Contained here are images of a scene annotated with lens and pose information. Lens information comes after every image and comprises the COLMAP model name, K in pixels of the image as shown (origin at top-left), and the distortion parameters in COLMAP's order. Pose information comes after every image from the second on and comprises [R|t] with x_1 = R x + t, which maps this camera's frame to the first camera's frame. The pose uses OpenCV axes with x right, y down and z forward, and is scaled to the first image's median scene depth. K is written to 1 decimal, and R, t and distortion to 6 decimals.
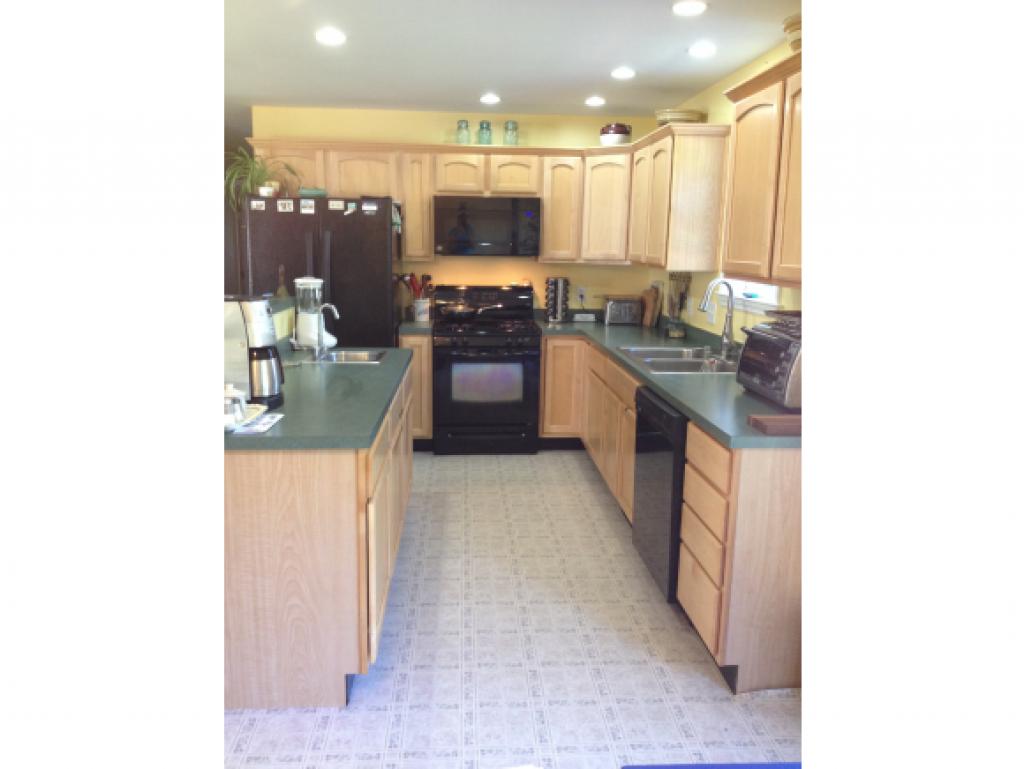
lens RADIAL K [[728.2, 0, 513.0], [0, 728.2, 392.7], [0, 0, 1]] dist [0.044386, 0.000293]
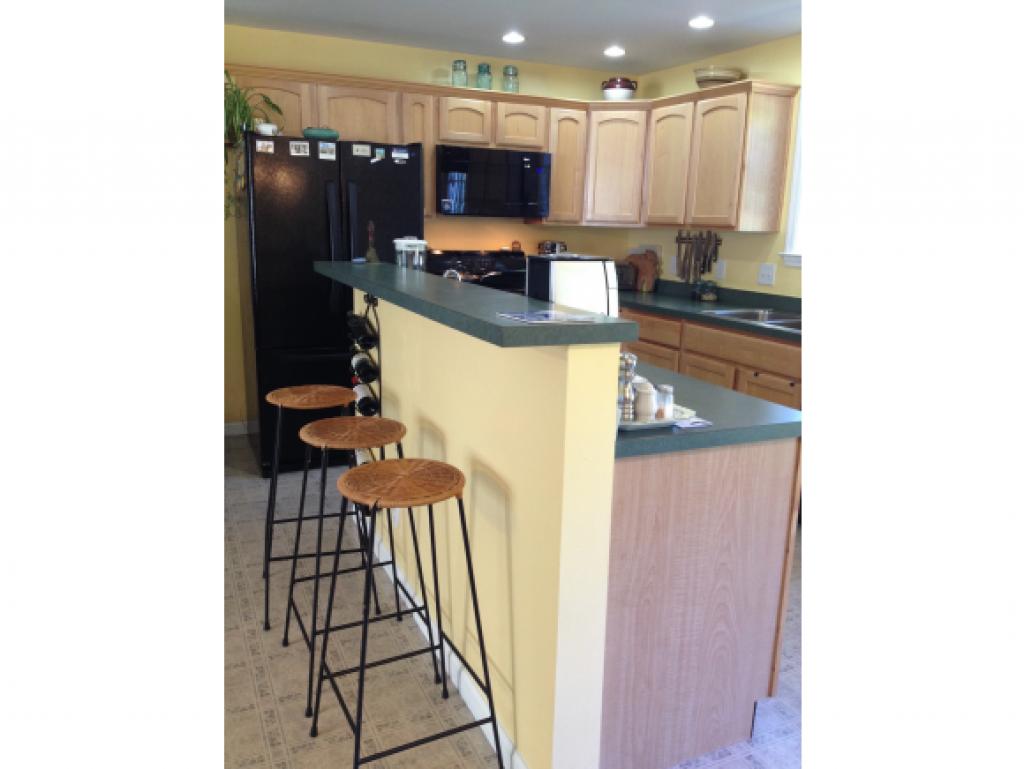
lens RADIAL K [[748.0, 0, 512.0], [0, 748.0, 384.5], [0, 0, 1]] dist [0.010464, 0.000207]
pose [[0.928788, -0.069923, 0.363955, -0.400329], [0.062011, 0.997517, 0.033394, -0.013598], [-0.365386, -0.008447, 0.930818, 0.157416]]
